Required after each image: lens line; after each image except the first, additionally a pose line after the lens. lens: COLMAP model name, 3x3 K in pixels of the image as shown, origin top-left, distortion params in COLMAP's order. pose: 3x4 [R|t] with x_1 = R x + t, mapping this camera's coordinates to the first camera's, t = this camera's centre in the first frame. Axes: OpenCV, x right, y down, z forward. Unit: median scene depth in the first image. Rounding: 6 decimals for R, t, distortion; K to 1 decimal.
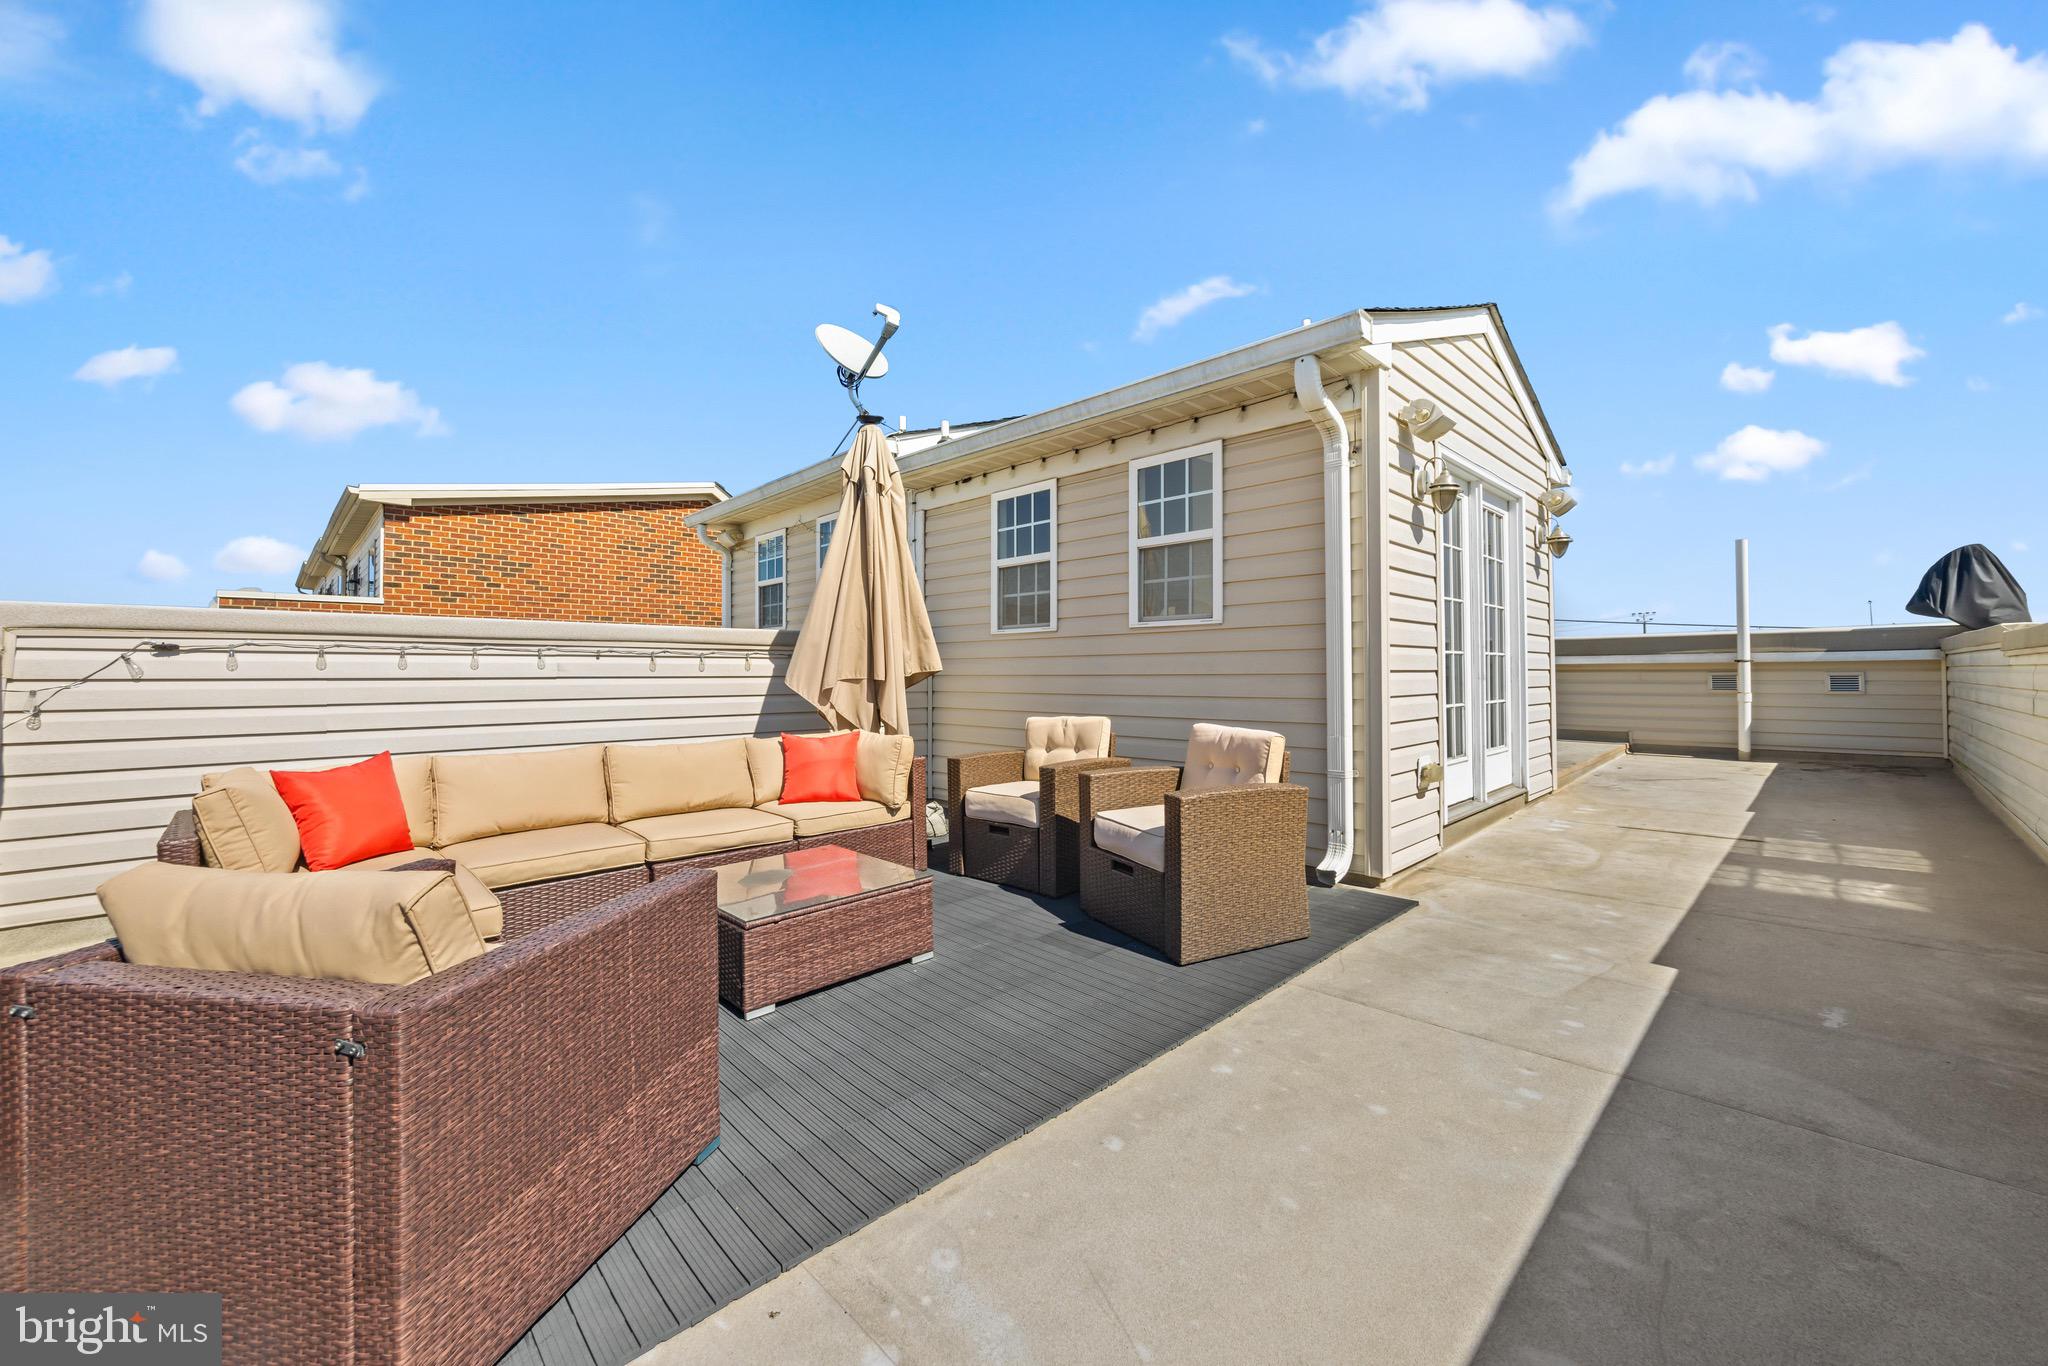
lens RADIAL K [[786.2, 0, 1022.0], [0, 786.2, 661.2], [0, 0, 1]] dist [-0.000245, 0.000238]
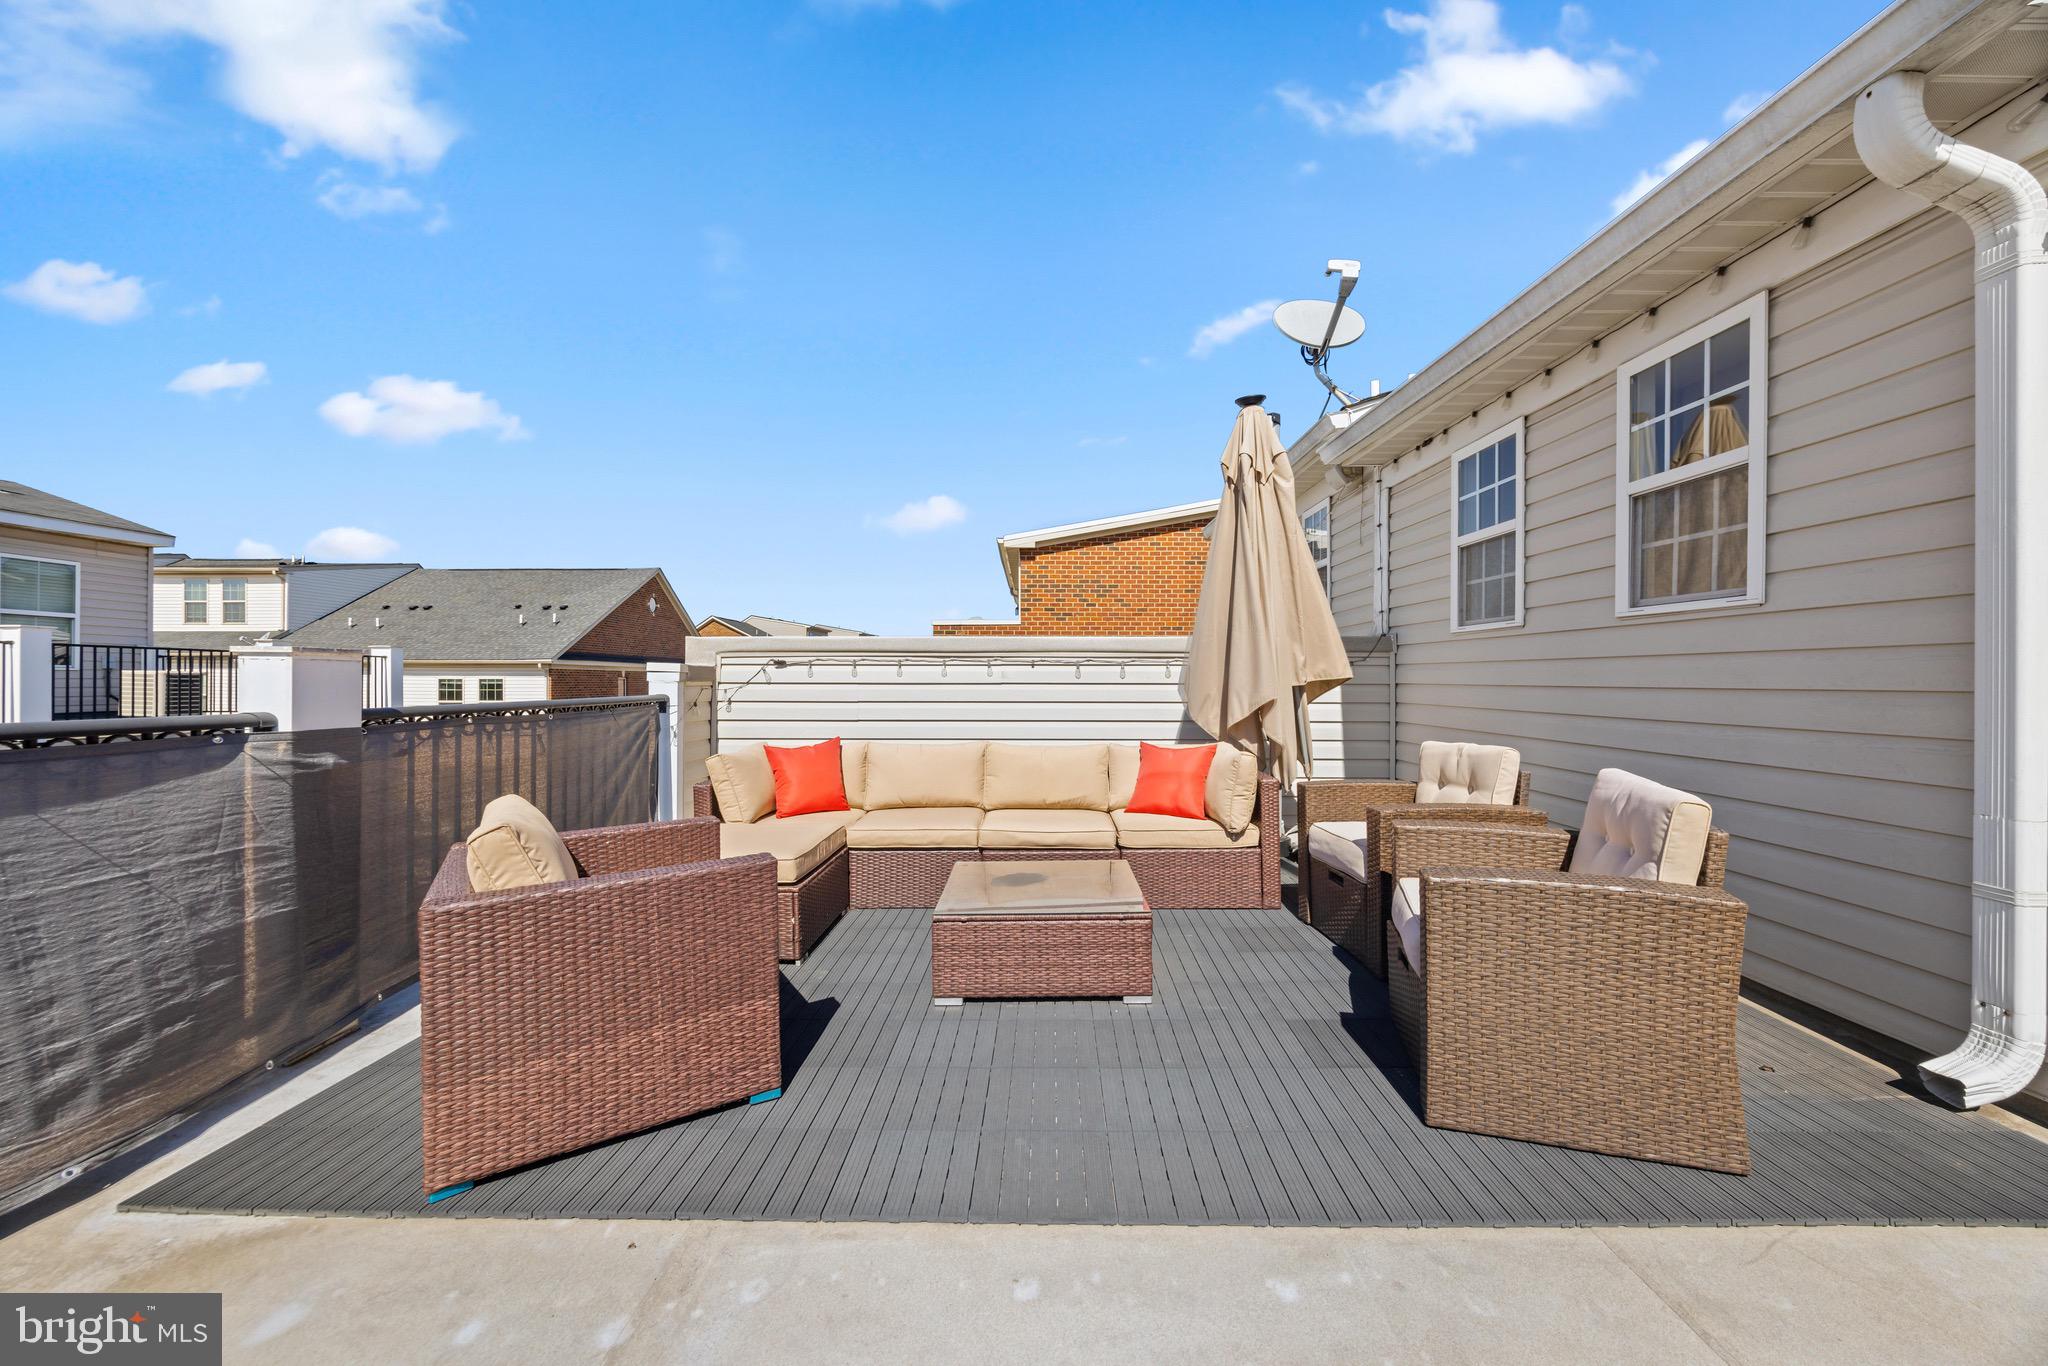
lens RADIAL K [[774.9, 0, 1024.0], [0, 774.9, 683.0], [0, 0, 1]] dist [-0.000479, 0.000230]
pose [[0.707497, 0.009794, -0.706649, 0.274644], [0.007395, 0.999747, 0.021260, -0.004630], [0.706678, -0.020267, 0.707245, 0.192543]]
